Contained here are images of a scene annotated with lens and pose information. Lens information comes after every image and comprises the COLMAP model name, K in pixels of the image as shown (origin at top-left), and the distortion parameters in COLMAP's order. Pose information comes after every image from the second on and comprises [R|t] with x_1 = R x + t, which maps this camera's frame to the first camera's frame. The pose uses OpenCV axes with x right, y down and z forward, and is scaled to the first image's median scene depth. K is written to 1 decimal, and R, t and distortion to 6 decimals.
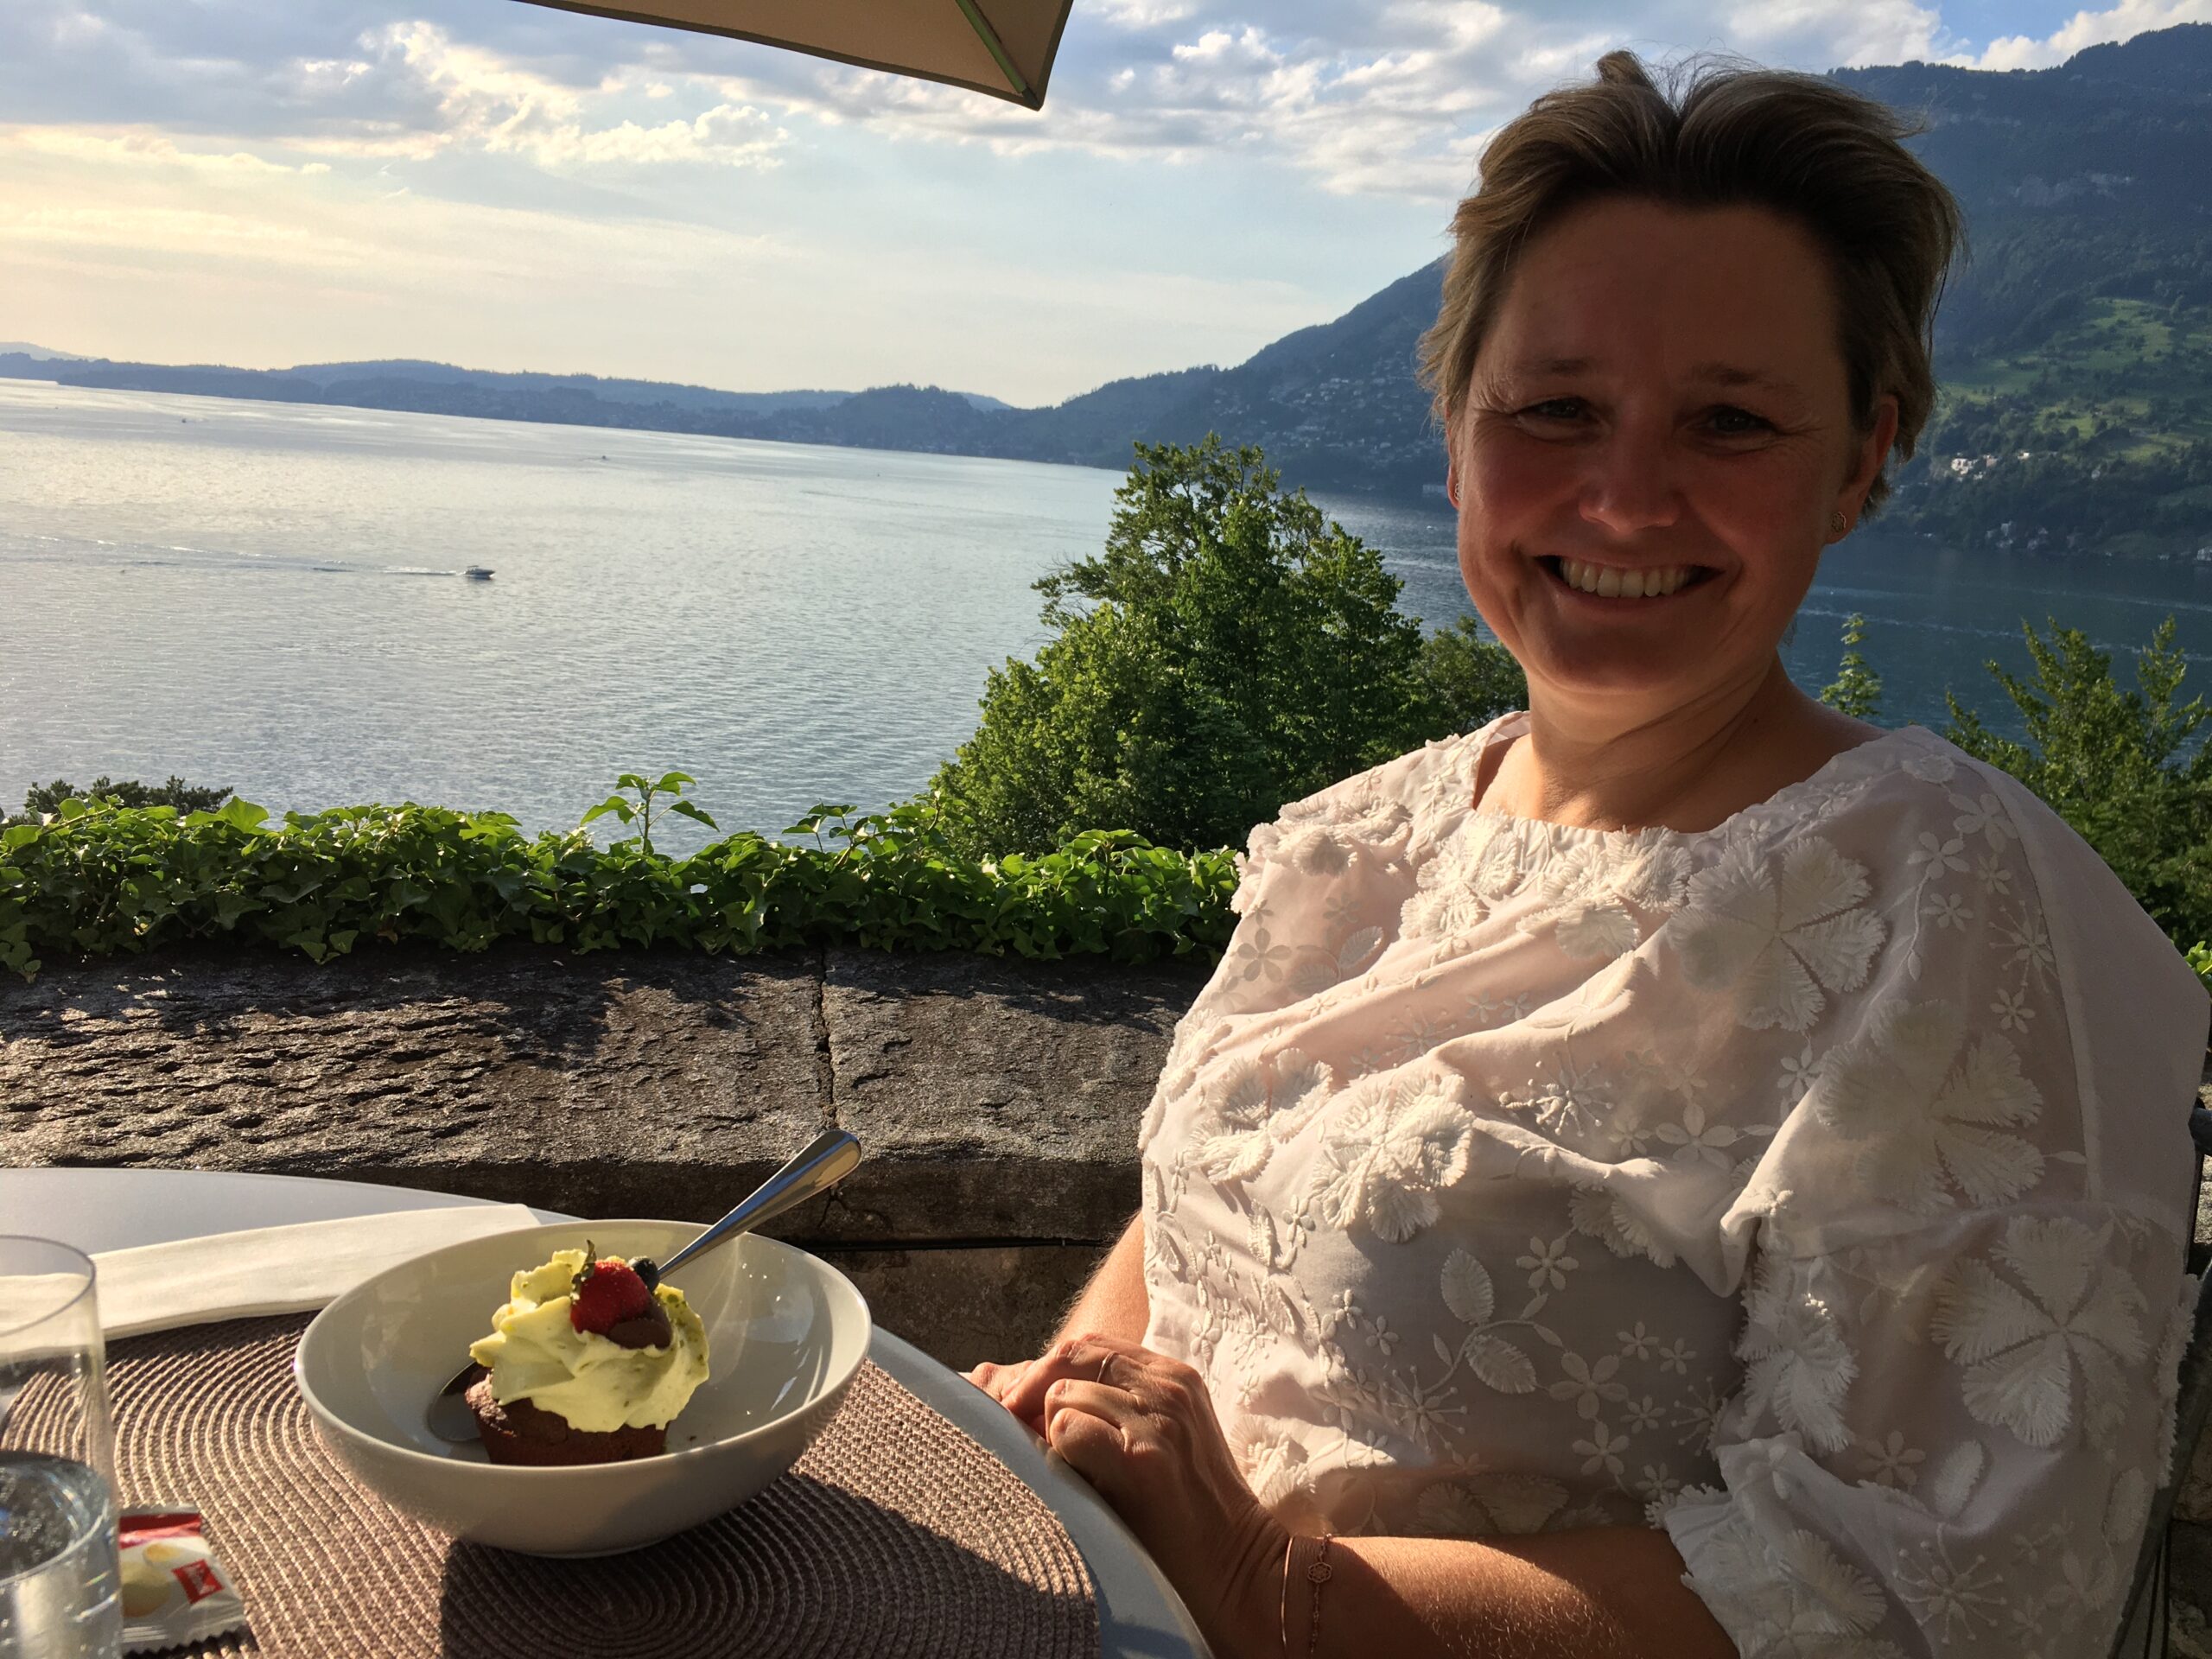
lens RADIAL K [[1864.3, 0, 1089.3], [0, 1864.3, 807.8], [0, 0, 1]] dist [0.072577, -0.102726]
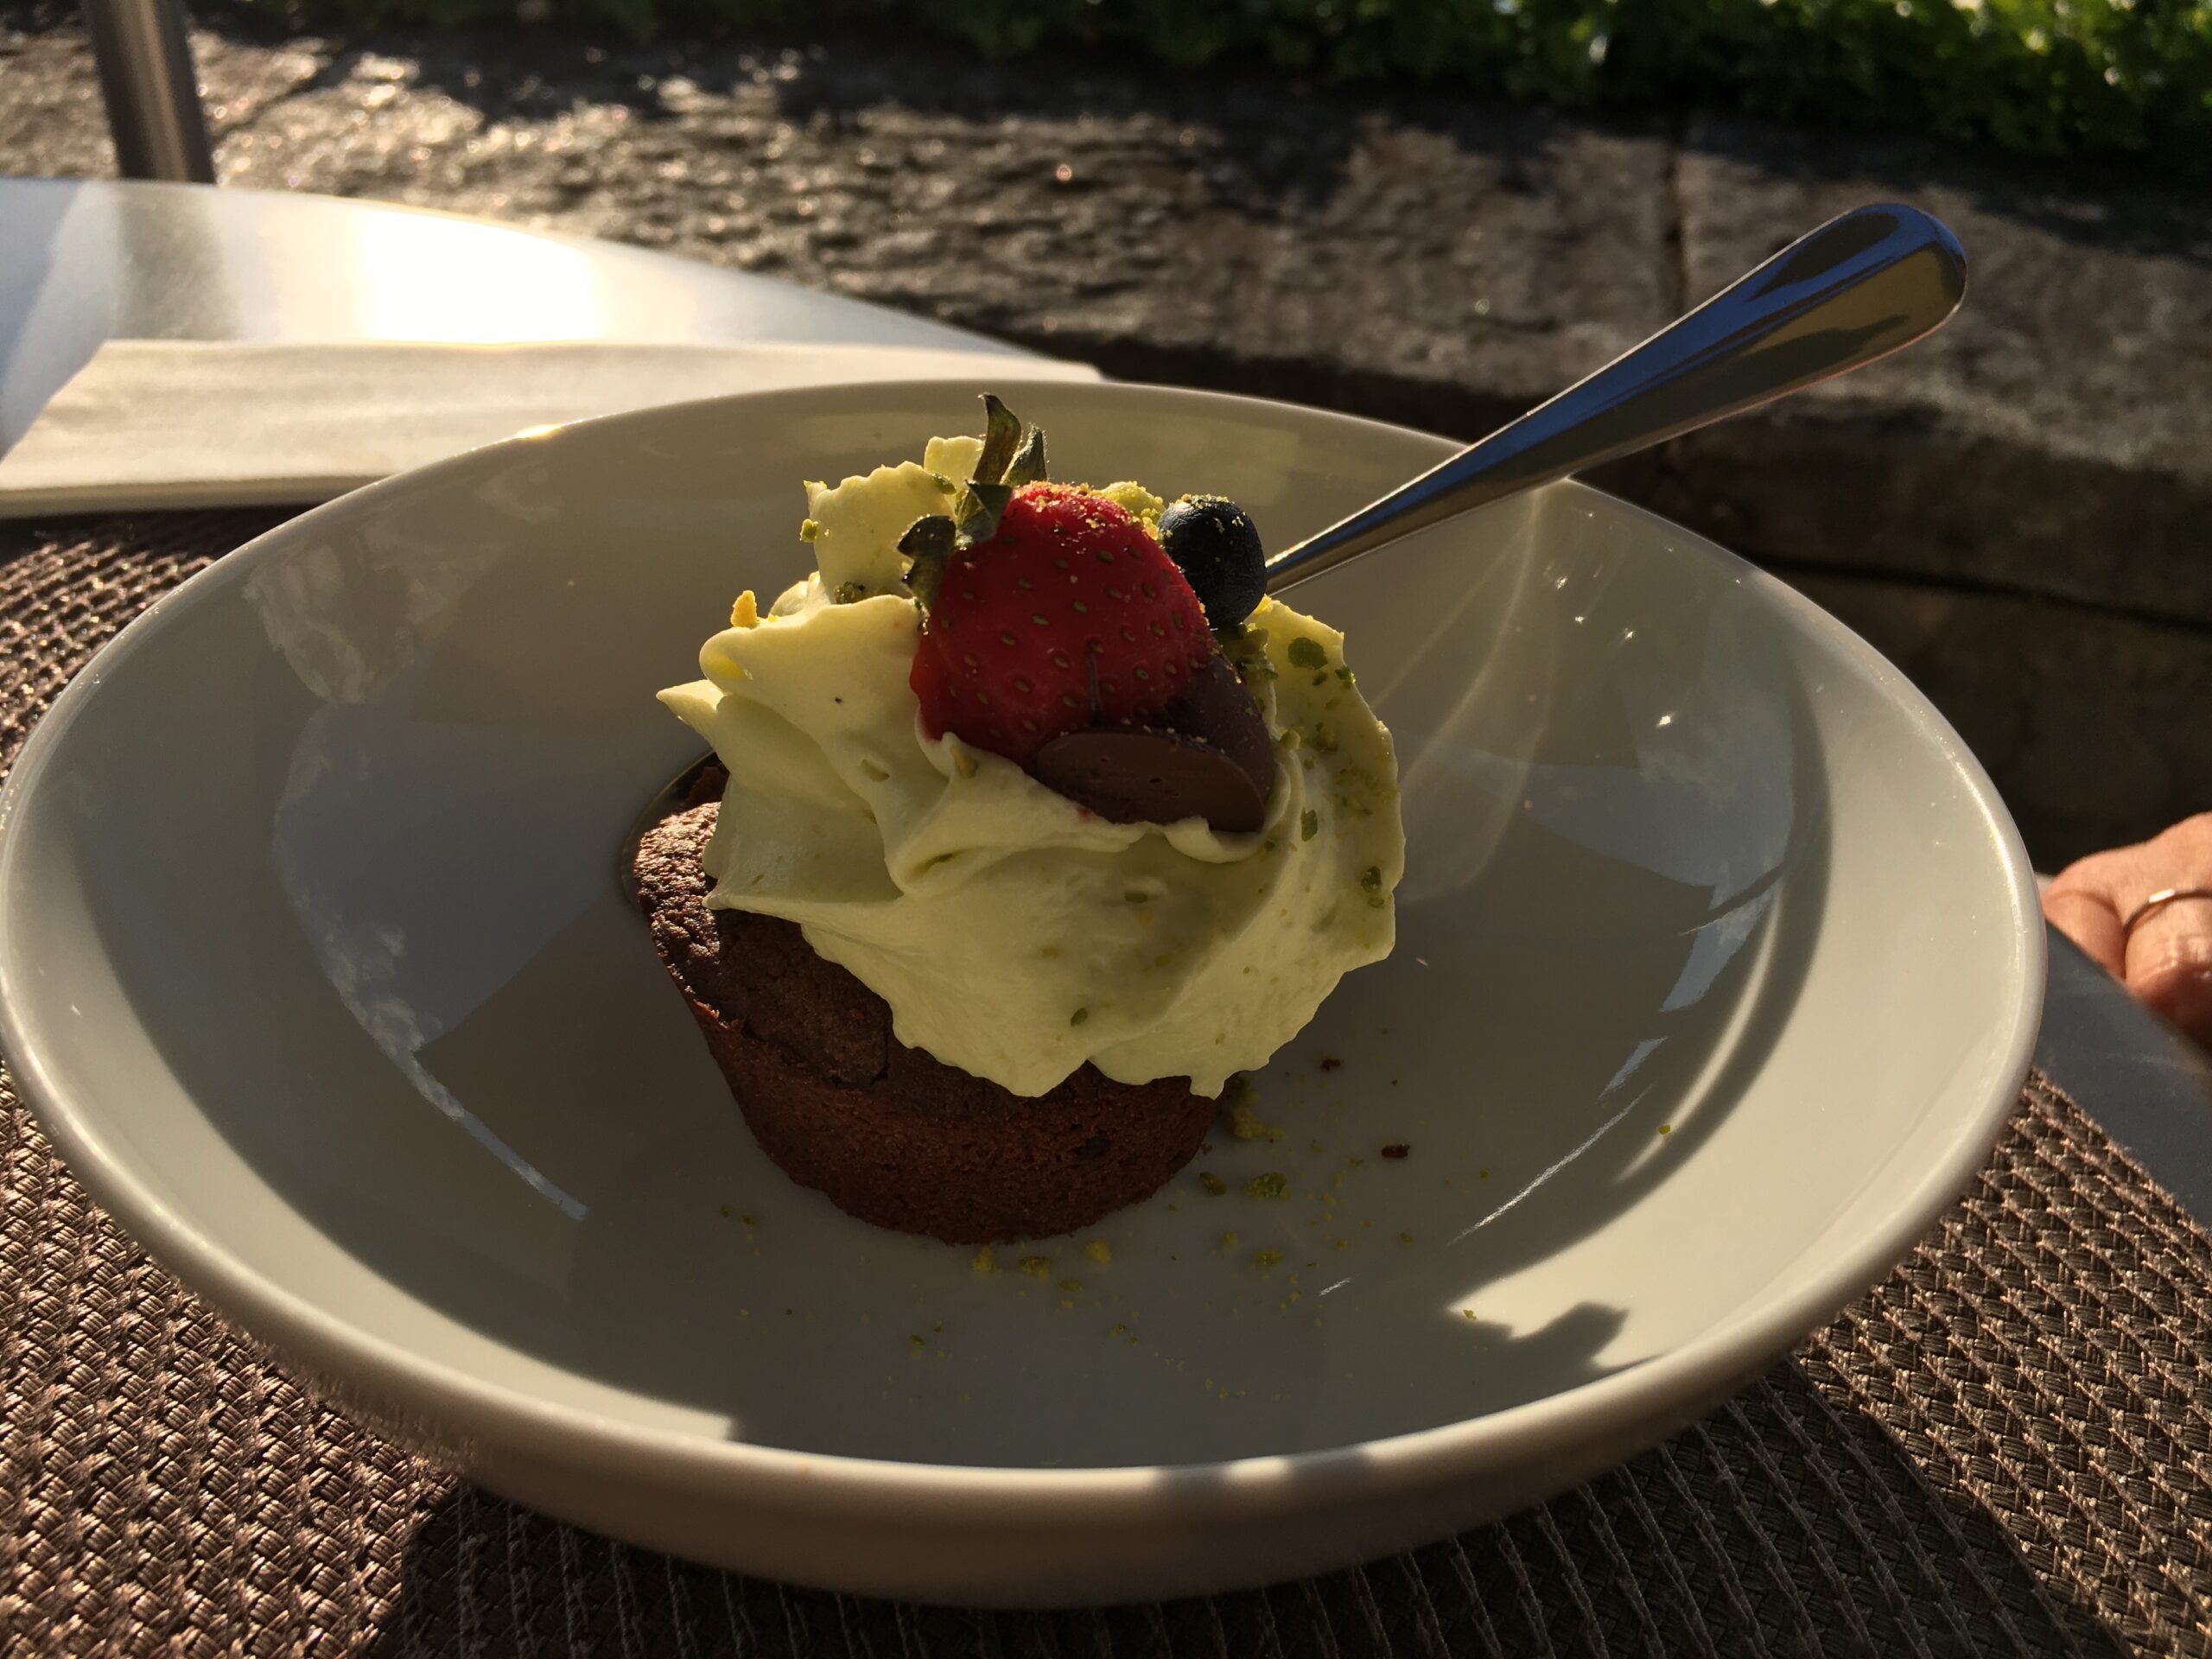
lens RADIAL K [[1864.3, 0, 1102.4], [0, 1864.3, 823.6], [0, 0, 1]] dist [0.072577, -0.102726]
pose [[0.918012, 0.203521, -0.340342, -0.070161], [-0.059698, 0.919400, 0.388768, 0.083404], [0.392033, -0.336576, 0.856170, 0.348580]]
